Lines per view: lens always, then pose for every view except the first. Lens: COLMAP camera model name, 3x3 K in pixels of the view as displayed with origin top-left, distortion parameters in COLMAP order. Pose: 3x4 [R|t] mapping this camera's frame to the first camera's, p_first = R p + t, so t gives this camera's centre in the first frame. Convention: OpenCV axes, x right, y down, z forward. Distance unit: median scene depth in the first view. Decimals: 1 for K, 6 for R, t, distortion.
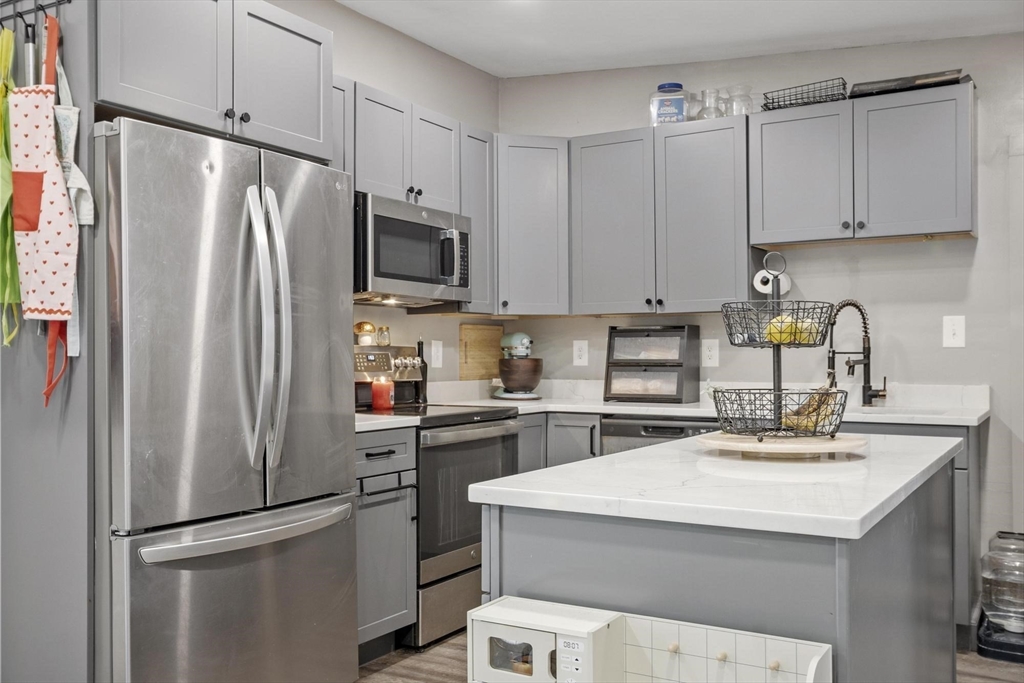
lens RADIAL K [[944.8, 0, 511.1], [0, 944.8, 343.4], [0, 0, 1]] dist [0.010444, 0.000000]
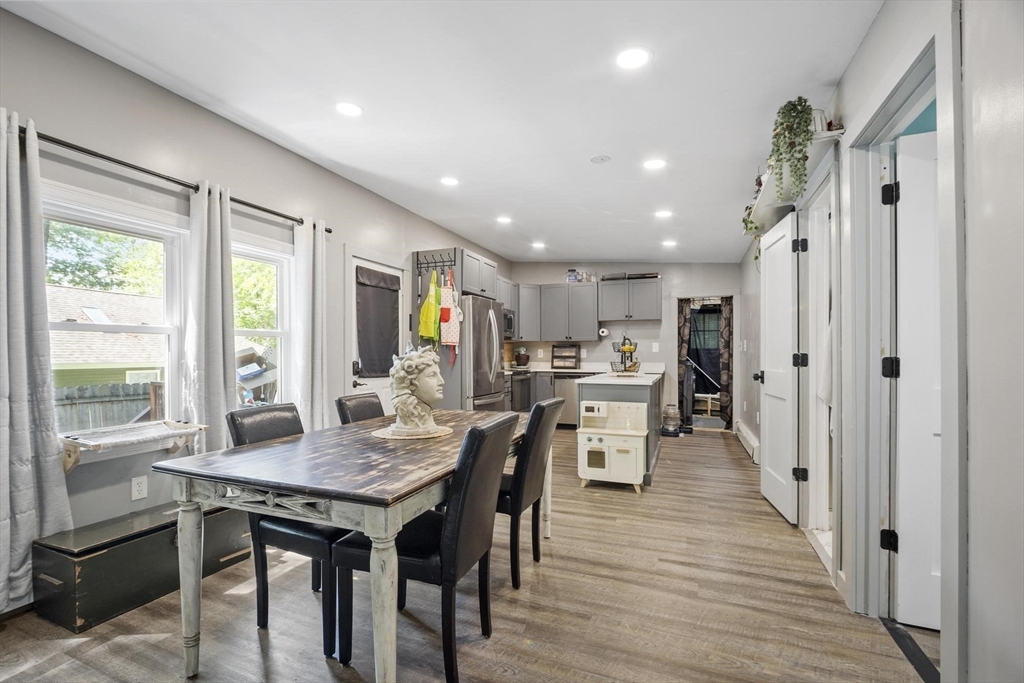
lens RADIAL K [[443.1, 0, 513.5], [0, 443.1, 348.8], [0, 0, 1]] dist [-0.000696, -0.000009]
pose [[0.987423, 0.004638, 0.158031, -0.277055], [-0.004831, 0.999988, 0.000835, -0.005803], [-0.158025, -0.001588, 0.987434, -0.477037]]
